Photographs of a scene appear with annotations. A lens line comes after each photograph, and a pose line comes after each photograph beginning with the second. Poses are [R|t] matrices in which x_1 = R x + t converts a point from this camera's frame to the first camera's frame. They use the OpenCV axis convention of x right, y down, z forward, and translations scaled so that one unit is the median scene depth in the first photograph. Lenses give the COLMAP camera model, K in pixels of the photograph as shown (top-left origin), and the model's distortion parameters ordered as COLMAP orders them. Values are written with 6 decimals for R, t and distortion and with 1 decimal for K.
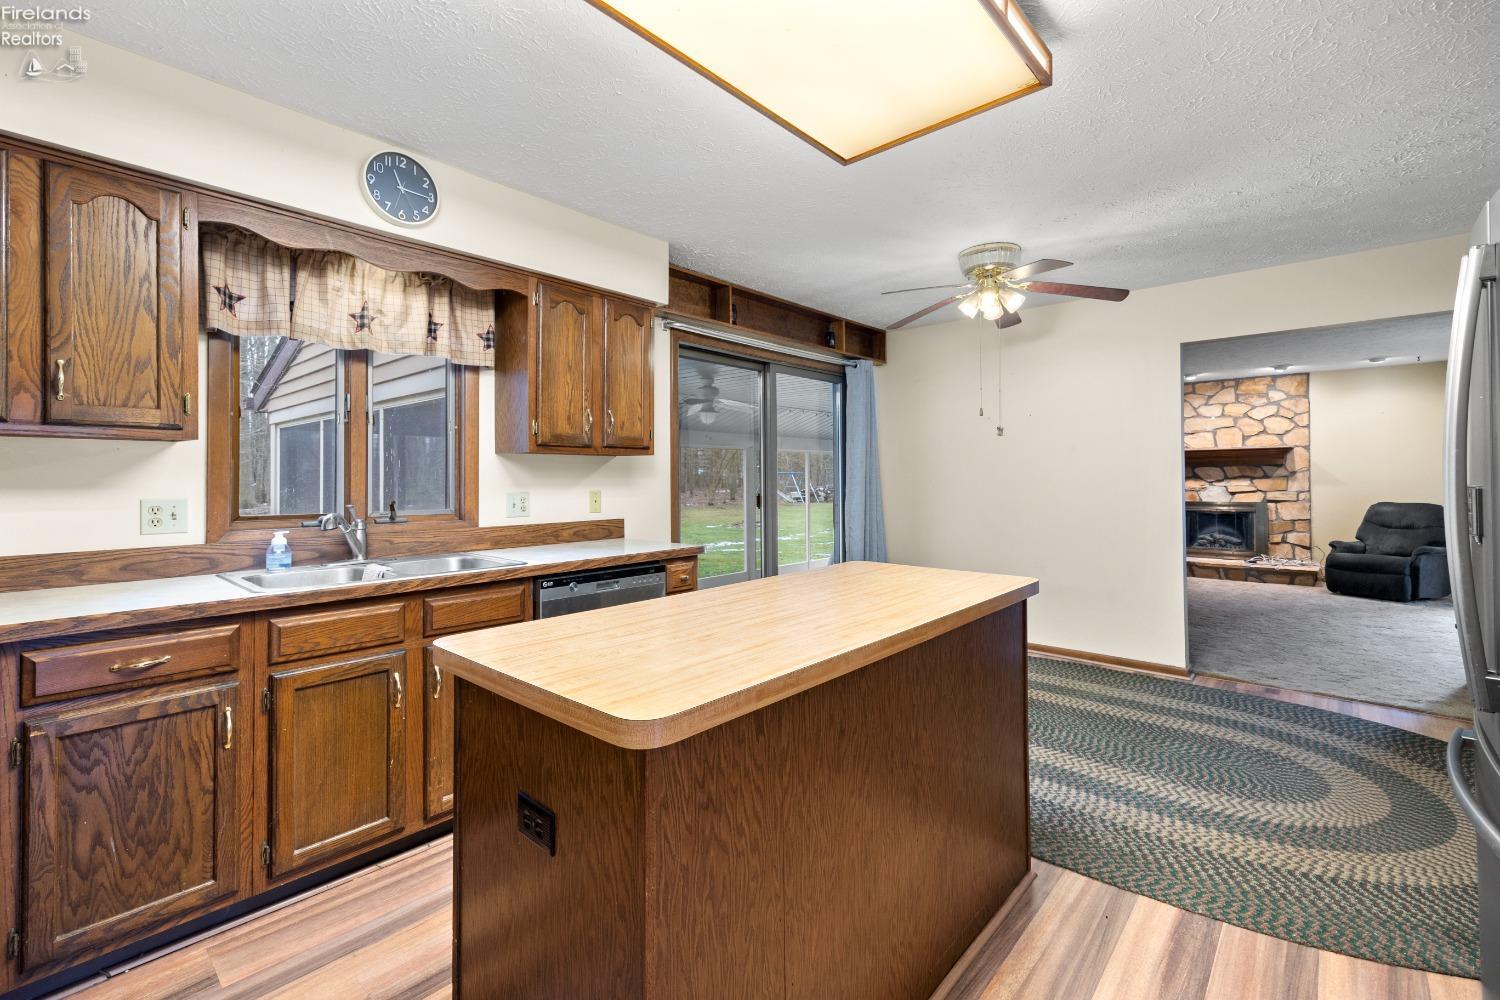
lens RADIAL K [[625.7, 0, 751.8], [0, 625.7, 475.1], [0, 0, 1]] dist [0.004066, -0.001229]
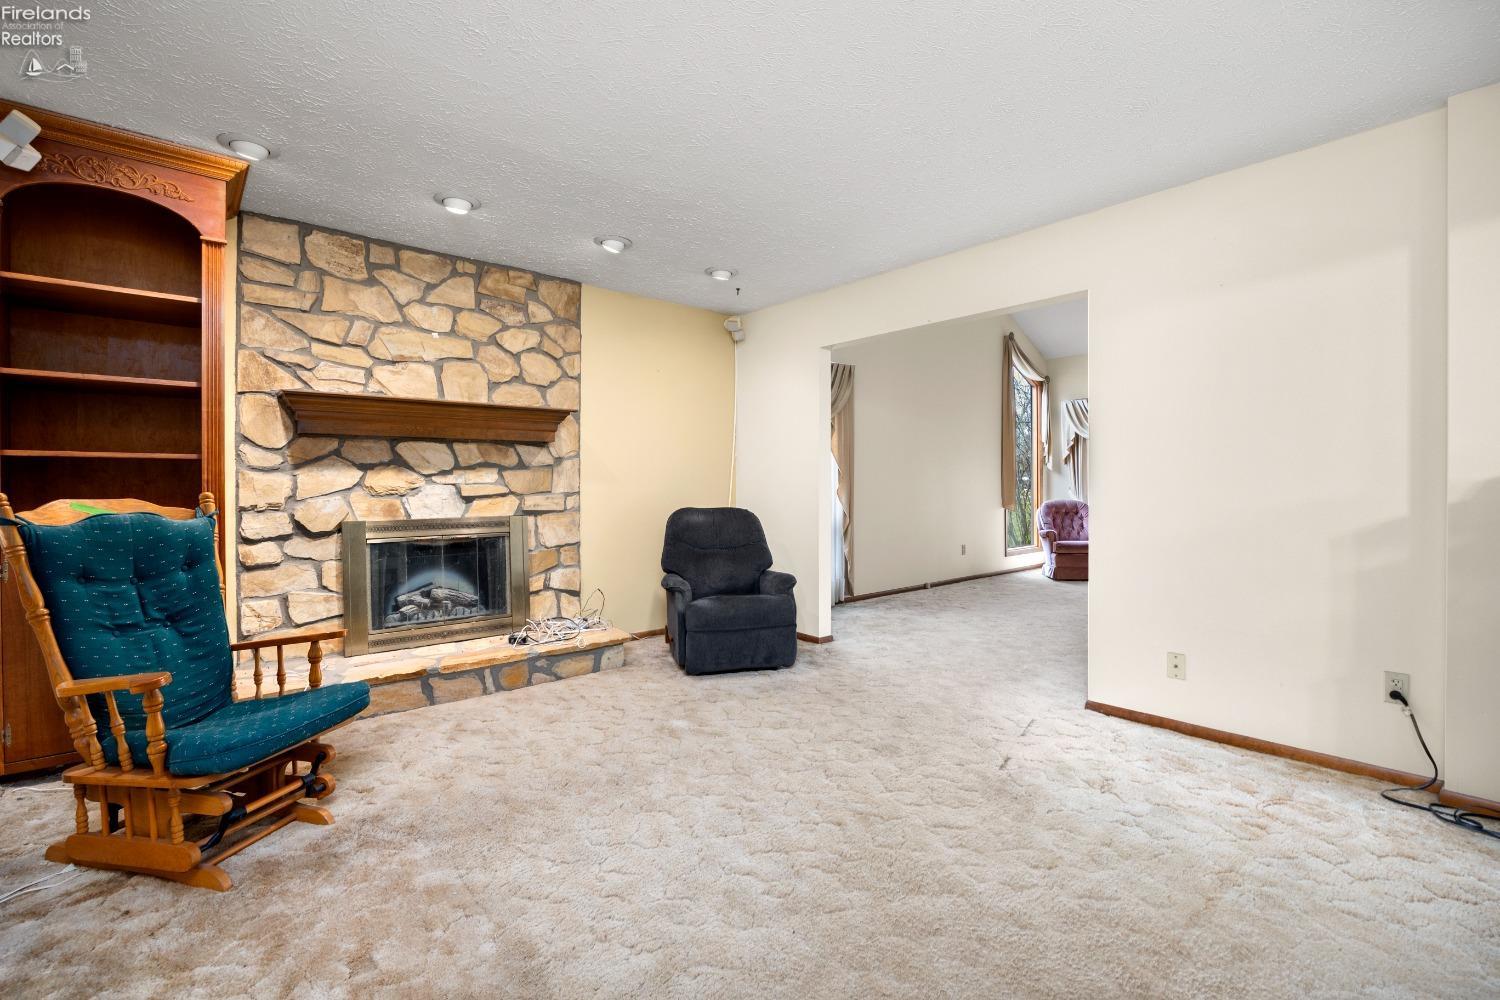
lens RADIAL K [[655.5, 0, 761.3], [0, 655.5, 482.7], [0, 0, 1]] dist [-0.020448, 0.004103]
pose [[0.102936, 0.006702, 0.994665, 0.305674], [-0.001715, 0.999977, -0.006561, 0.019580], [-0.994686, -0.001030, 0.102945, 0.747756]]
